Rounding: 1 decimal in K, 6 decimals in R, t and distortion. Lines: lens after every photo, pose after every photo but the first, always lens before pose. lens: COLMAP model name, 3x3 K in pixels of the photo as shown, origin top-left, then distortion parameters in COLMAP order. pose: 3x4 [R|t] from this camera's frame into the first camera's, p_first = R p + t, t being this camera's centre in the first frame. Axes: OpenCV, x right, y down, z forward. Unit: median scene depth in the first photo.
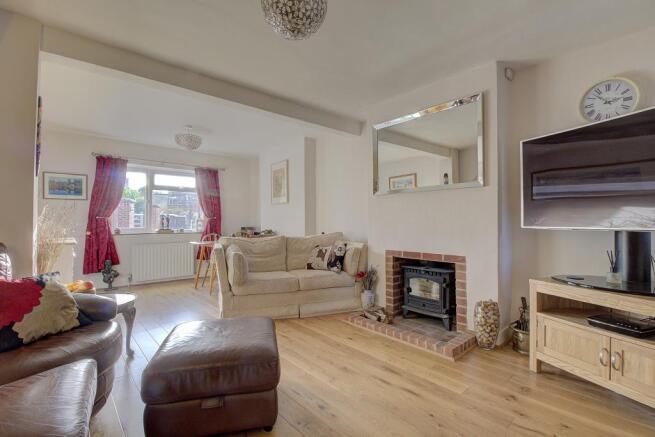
lens RADIAL K [[302.3, 0, 330.0], [0, 302.3, 219.9], [0, 0, 1]] dist [-0.002876, 0.000214]
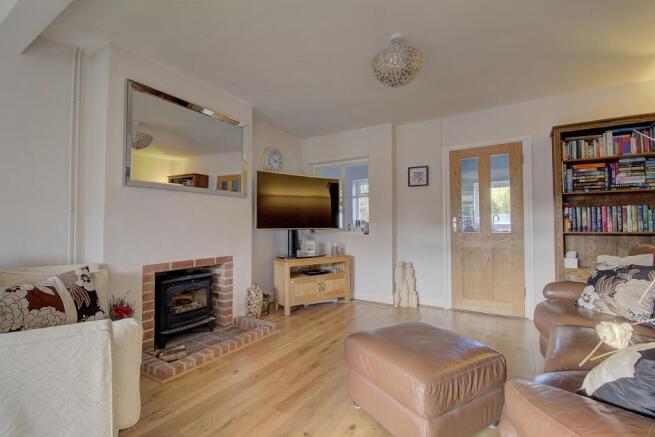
lens RADIAL K [[302.3, 0, 330.0], [0, 302.3, 219.9], [0, 0, 1]] dist [-0.002876, 0.000214]
pose [[-0.290222, 0.021215, 0.956724, -0.698928], [-0.002076, 0.999738, -0.022799, 0.008986], [-0.956957, -0.008603, -0.290101, 0.894100]]
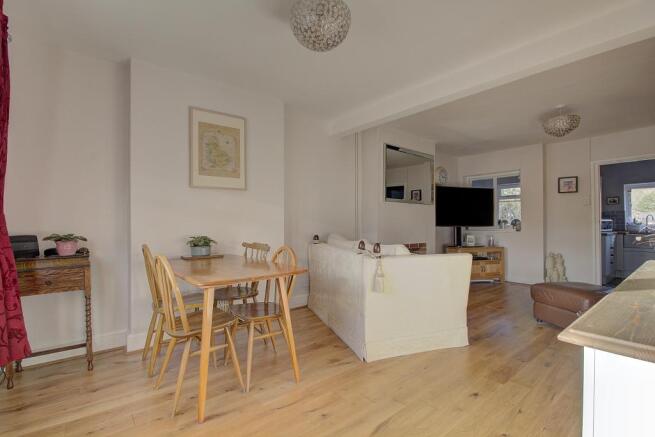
lens RADIAL K [[302.3, 0, 330.0], [0, 302.3, 219.9], [0, 0, 1]] dist [-0.002876, 0.000214]
pose [[0.044902, 0.018727, 0.998816, -1.240307], [-0.009542, 0.999787, -0.018316, 0.021024], [-0.998946, -0.008709, 0.045071, 1.355975]]
